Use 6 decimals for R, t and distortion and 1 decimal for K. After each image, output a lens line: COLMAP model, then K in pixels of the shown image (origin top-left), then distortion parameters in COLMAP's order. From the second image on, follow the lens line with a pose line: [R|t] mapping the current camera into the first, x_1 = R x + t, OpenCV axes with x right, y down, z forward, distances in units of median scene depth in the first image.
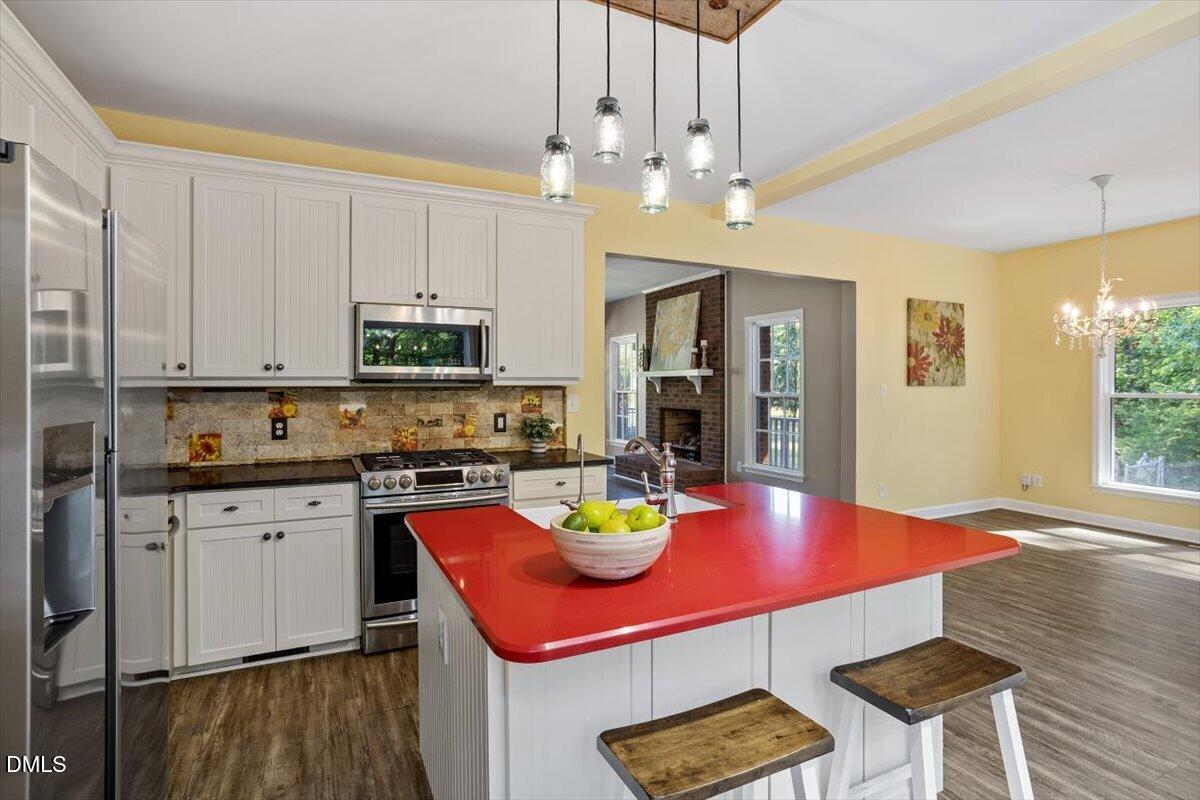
lens RADIAL K [[597.0, 0, 598.4], [0, 597.0, 385.5], [0, 0, 1]] dist [-0.059937, 0.049450]
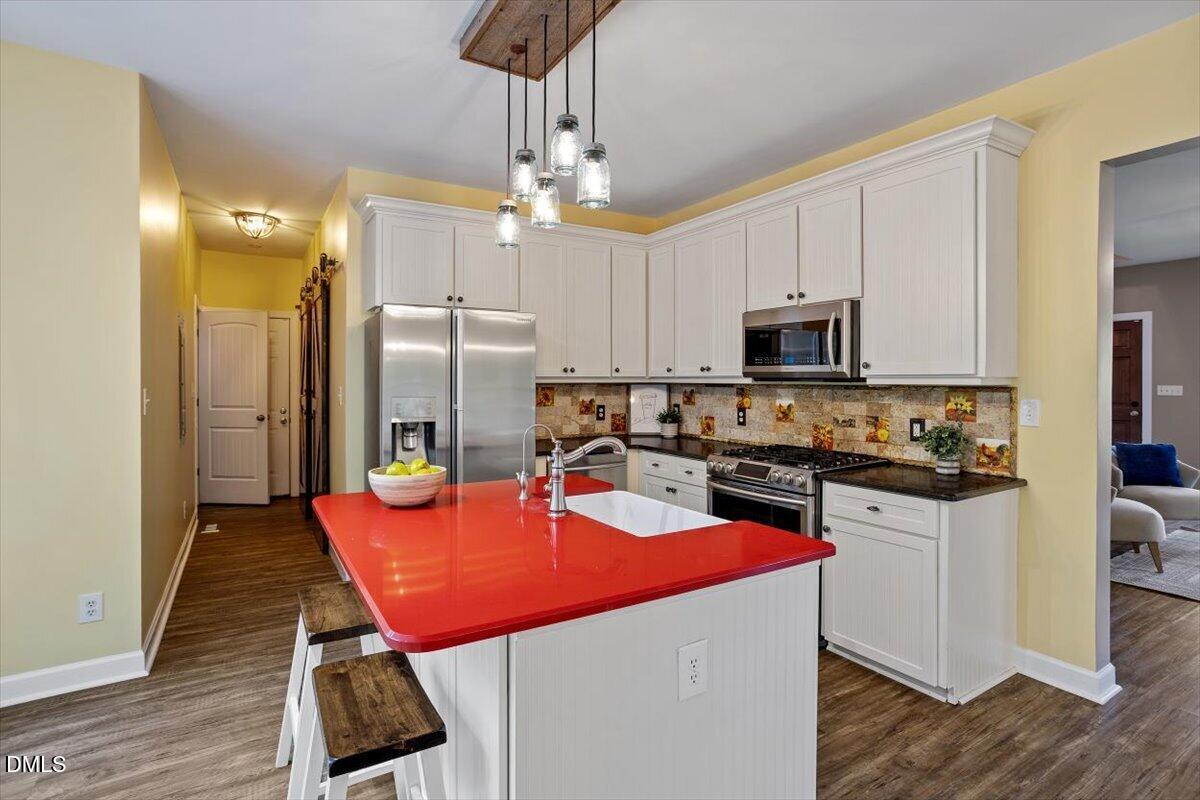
lens RADIAL K [[587.1, 0, 601.5], [0, 587.1, 377.4], [0, 0, 1]] dist [-0.050184, 0.024333]
pose [[0.103447, -0.001060, -0.994634, 0.610463], [-0.003200, 0.999994, -0.001399, -0.007672], [0.994630, 0.003328, 0.103443, 0.512983]]
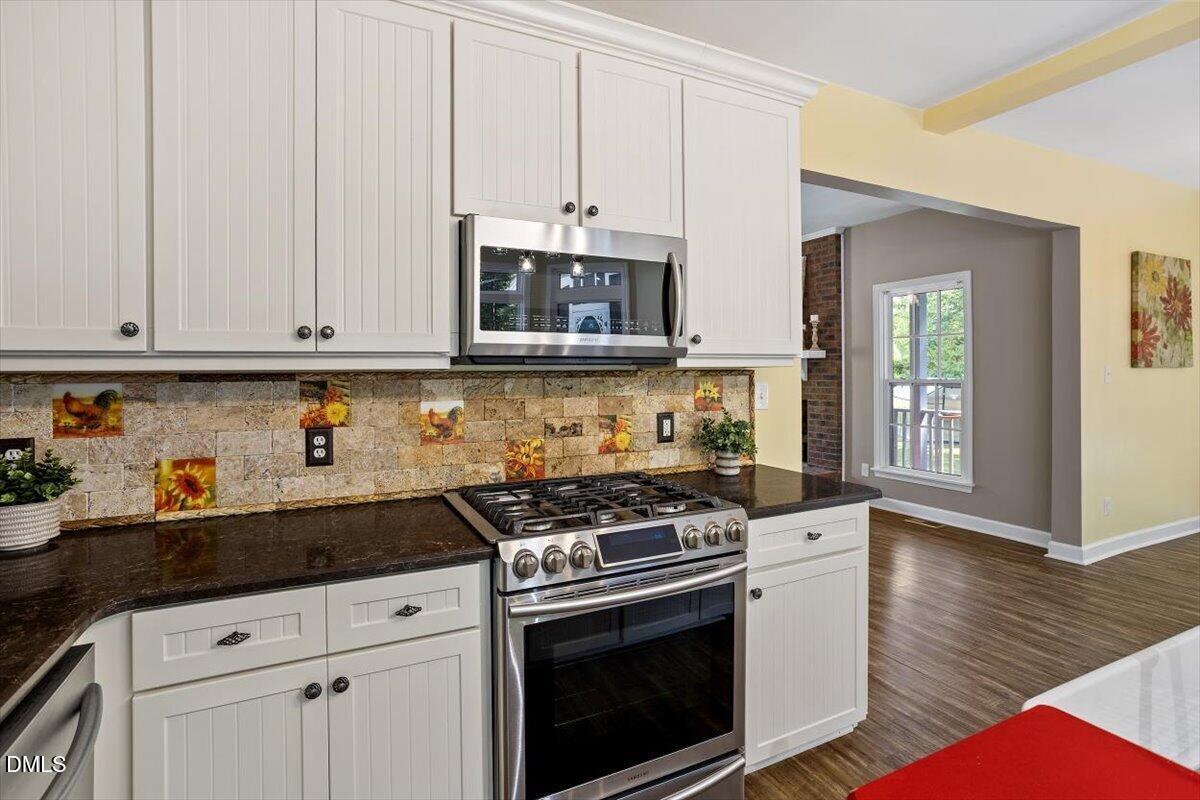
lens RADIAL K [[586.8, 0, 598.3], [0, 586.8, 373.8], [0, 0, 1]] dist [-0.052369, 0.037233]
pose [[0.999976, -0.006552, 0.002378, -0.249354], [0.006550, 0.999978, 0.001003, 0.004873], [-0.002384, -0.000987, 0.999997, 0.402272]]
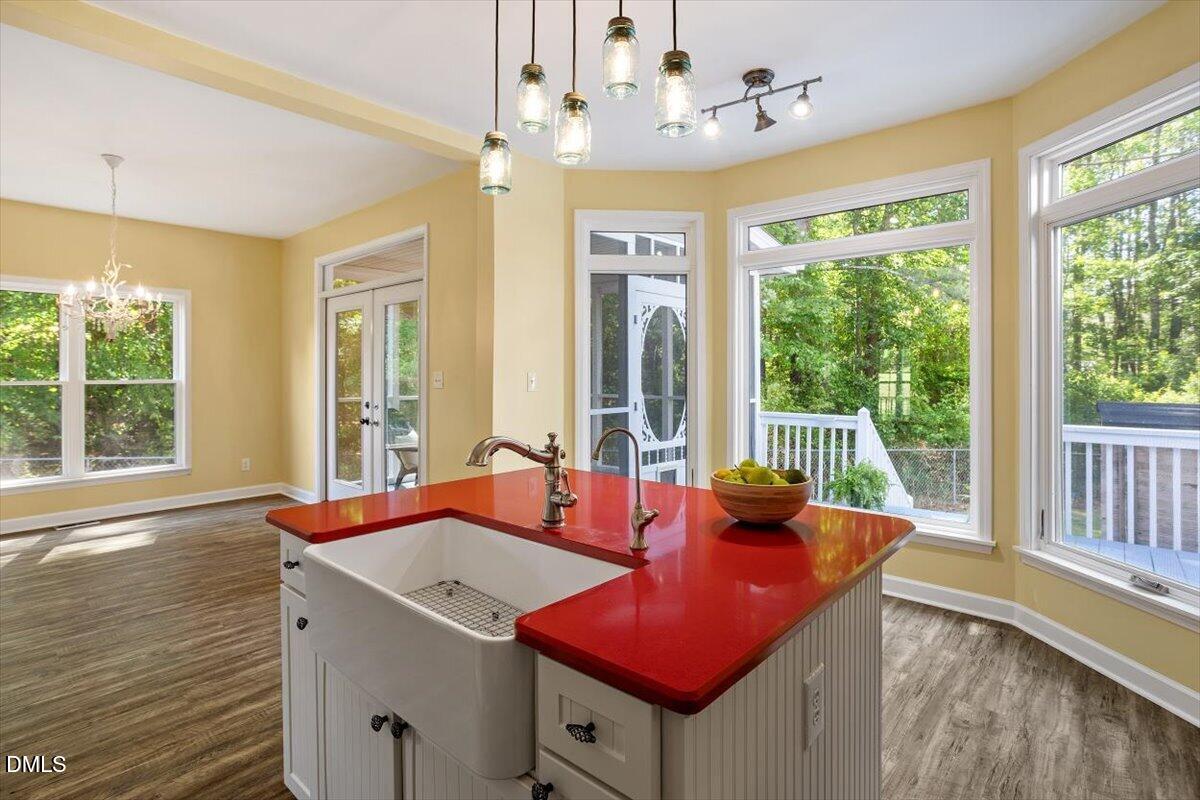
lens RADIAL K [[587.1, 0, 601.5], [0, 587.1, 377.4], [0, 0, 1]] dist [-0.050184, 0.024333]
pose [[-0.391295, -0.005033, 0.920252, -0.352259], [0.004262, 0.999964, 0.007281, 0.007097], [-0.920256, 0.006772, -0.391259, 0.663532]]
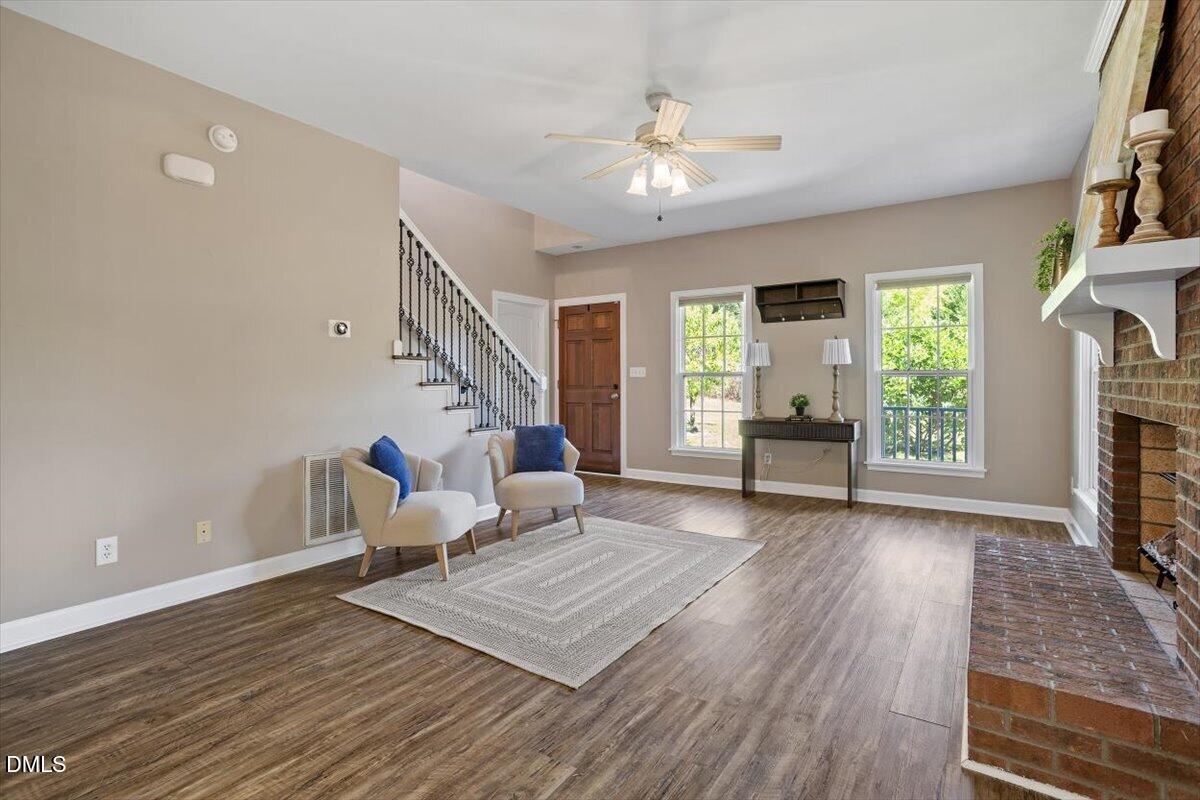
lens RADIAL K [[586.8, 0, 598.3], [0, 586.8, 373.8], [0, 0, 1]] dist [-0.052369, 0.037233]
pose [[0.503708, -0.007176, -0.863844, 0.534580], [-0.002292, 0.999951, -0.009642, 0.048226], [0.863871, 0.006837, 0.503667, 1.445076]]
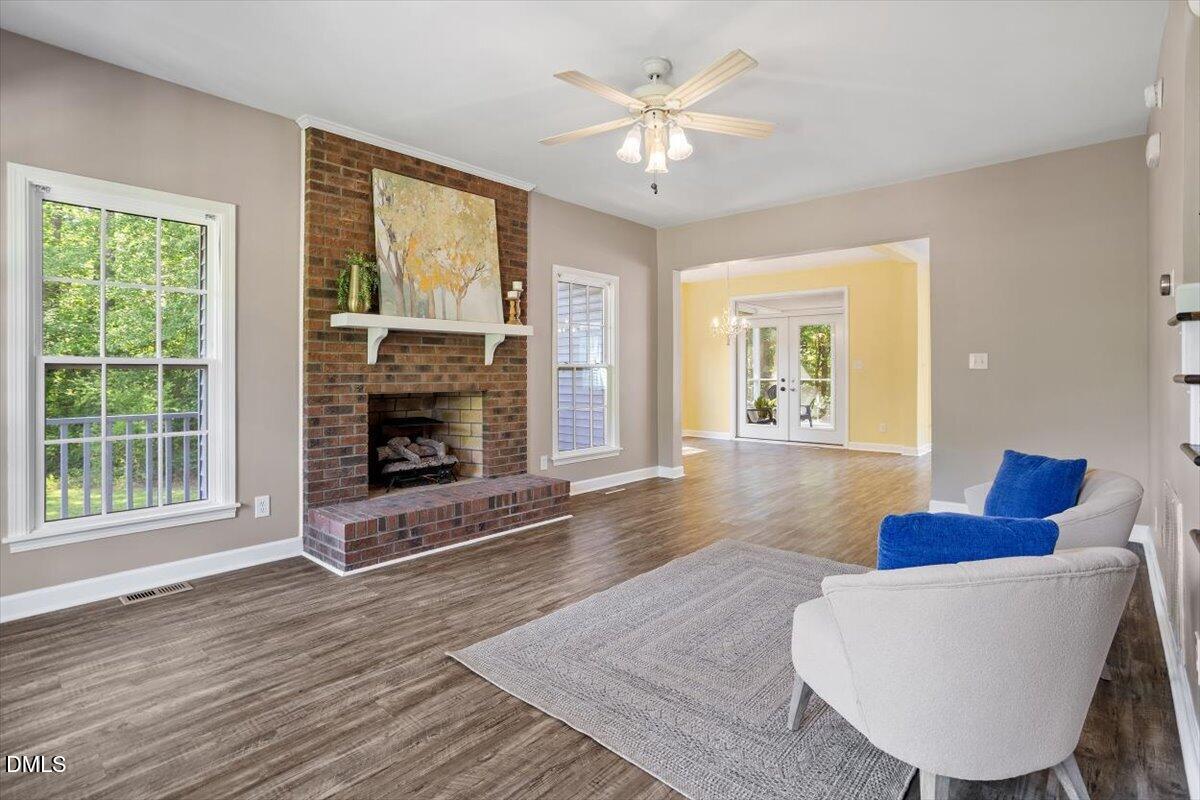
lens RADIAL K [[587.3, 0, 600.7], [0, 587.3, 371.1], [0, 0, 1]] dist [-0.061663, 0.037148]
pose [[-0.385208, 0.006071, 0.922810, -0.905156], [0.006522, 0.999971, -0.003856, 0.050077], [-0.922807, 0.004533, -0.385236, 2.359024]]
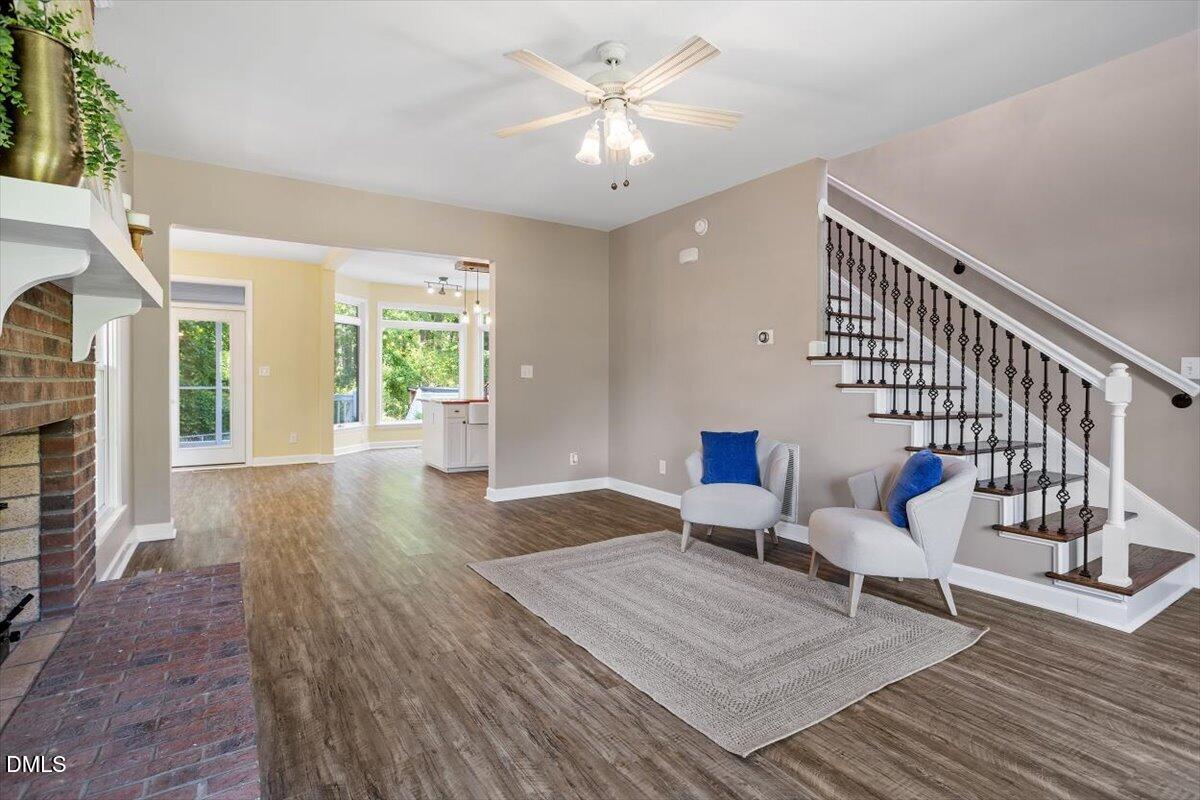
lens RADIAL K [[580.3, 0, 600.4], [0, 580.3, 381.0], [0, 0, 1]] dist [-0.053288, 0.029269]
pose [[-0.991410, -0.001084, -0.130785, -0.079952], [-0.001642, 0.999990, 0.004158, 0.045936], [0.130779, 0.004337, -0.991402, 2.717424]]
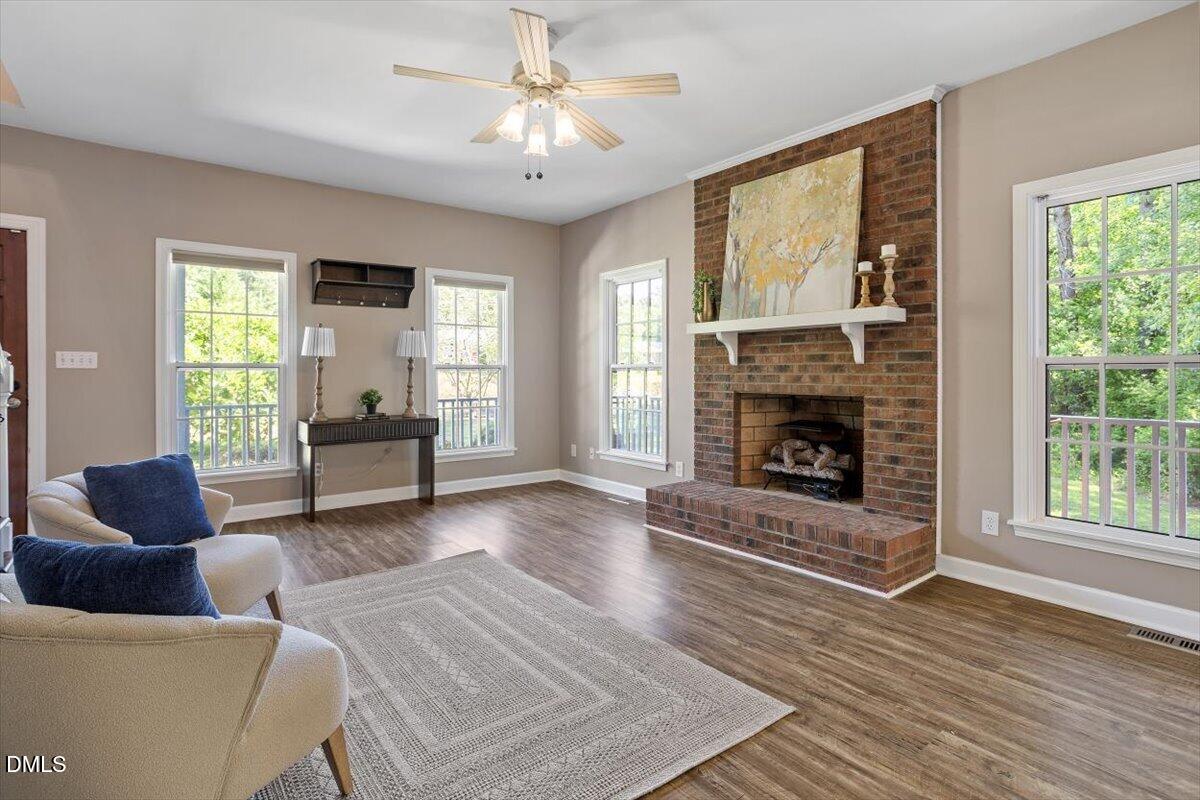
lens RADIAL K [[587.3, 0, 600.7], [0, 587.3, 371.1], [0, 0, 1]] dist [-0.061663, 0.037148]
pose [[0.976890, 0.003628, 0.213713, -0.276502], [-0.002128, 0.999971, -0.007247, 0.051589], [-0.213733, 0.006624, 0.976870, 1.239251]]
